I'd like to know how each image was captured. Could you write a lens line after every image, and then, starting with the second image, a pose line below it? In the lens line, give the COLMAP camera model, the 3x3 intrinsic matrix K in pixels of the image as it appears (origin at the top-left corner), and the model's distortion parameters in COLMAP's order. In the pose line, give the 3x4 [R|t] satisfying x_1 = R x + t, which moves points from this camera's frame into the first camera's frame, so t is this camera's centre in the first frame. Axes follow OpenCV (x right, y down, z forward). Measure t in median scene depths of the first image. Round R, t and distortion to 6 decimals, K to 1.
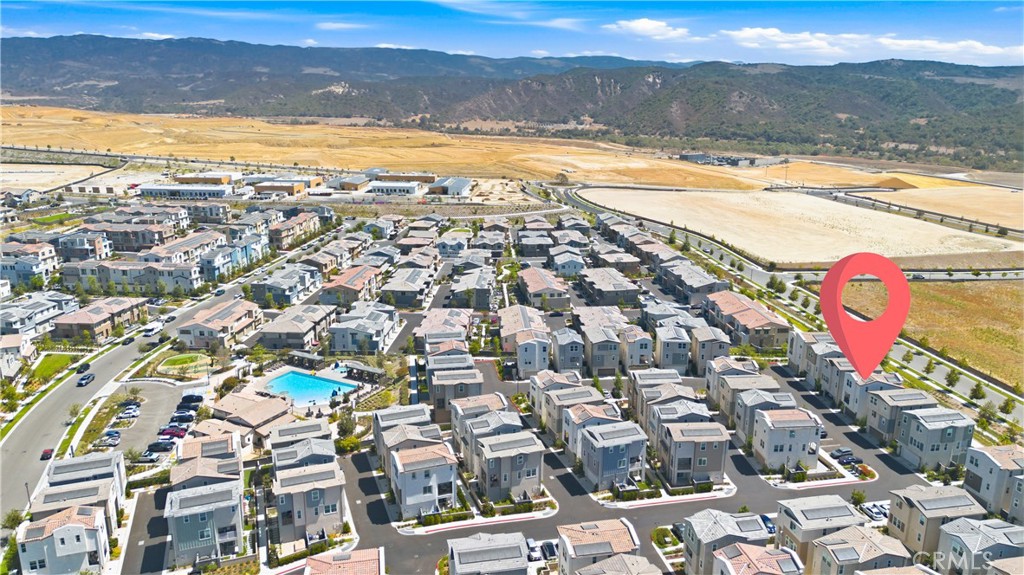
lens RADIAL K [[726.3, 0, 515.0], [0, 726.3, 291.0], [0, 0, 1]] dist [0.053704, -0.051828]
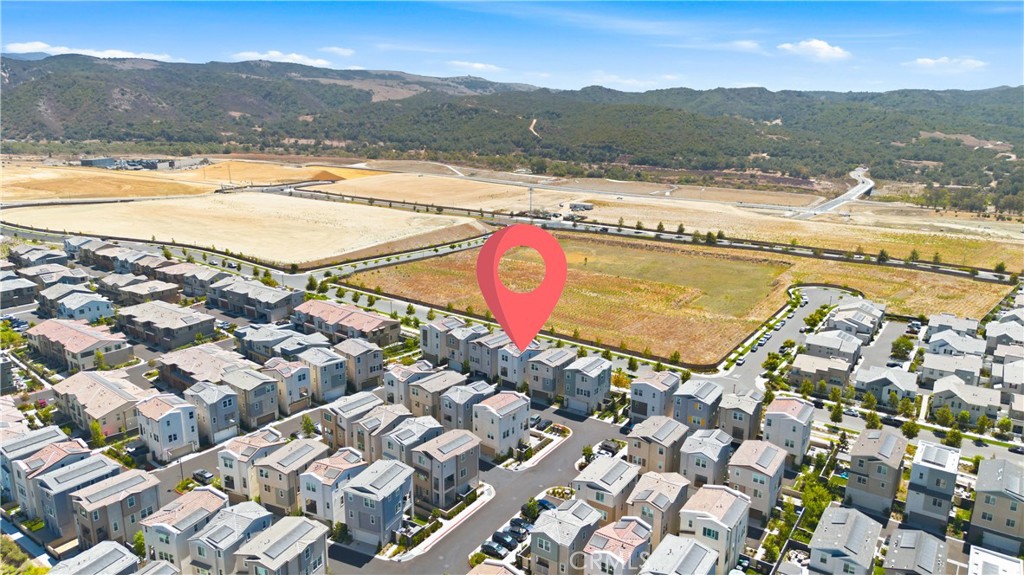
lens RADIAL K [[726.3, 0, 518.9], [0, 726.3, 285.5], [0, 0, 1]] dist [0.053704, -0.051828]
pose [[0.697699, -0.181203, 0.693095, -0.089189], [0.184297, 0.980319, 0.070774, -0.018151], [-0.692279, 0.078356, 0.717363, 0.066667]]
